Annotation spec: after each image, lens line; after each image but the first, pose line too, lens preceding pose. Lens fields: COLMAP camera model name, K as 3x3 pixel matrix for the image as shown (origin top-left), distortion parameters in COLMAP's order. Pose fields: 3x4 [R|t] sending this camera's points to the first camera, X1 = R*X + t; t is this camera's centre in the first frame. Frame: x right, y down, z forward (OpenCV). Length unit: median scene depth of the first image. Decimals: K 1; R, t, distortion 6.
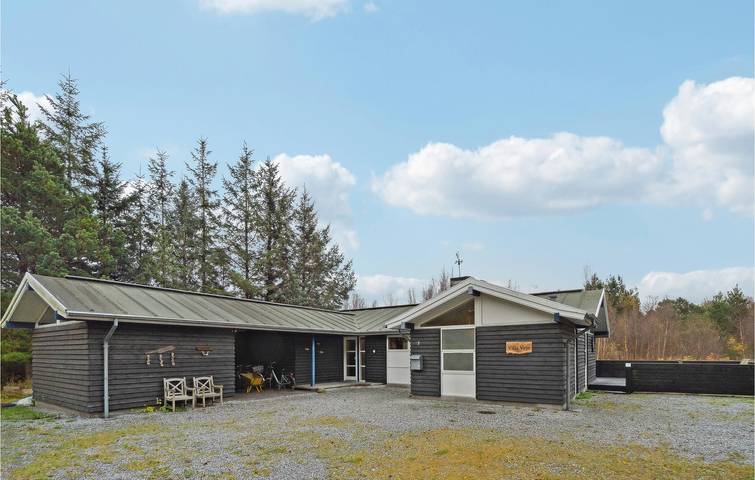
lens RADIAL K [[364.1, 0, 392.2], [0, 364.1, 240.0], [0, 0, 1]] dist [-0.002019, -0.000146]
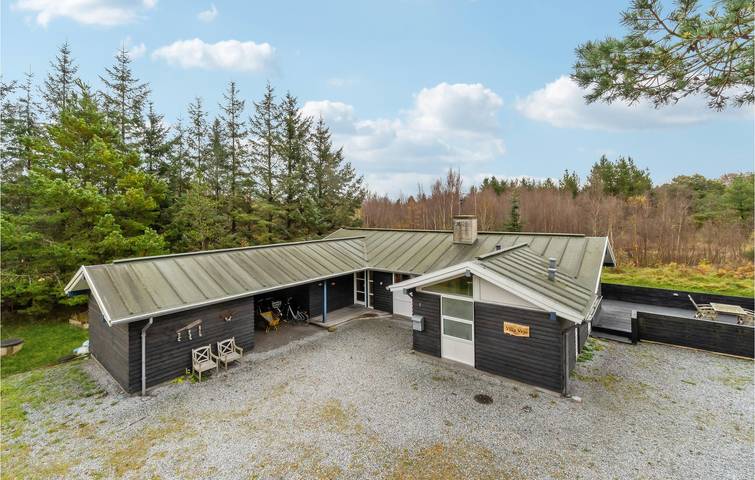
lens RADIAL K [[335.3, 0, 355.9], [0, 335.3, 238.3], [0, 0, 1]] dist [0.001066, 0.000204]
pose [[0.994567, -0.003346, -0.104040, -0.021810], [0.001738, 0.999878, -0.015541, 0.201224], [0.104079, 0.015276, 0.994452, -0.003169]]
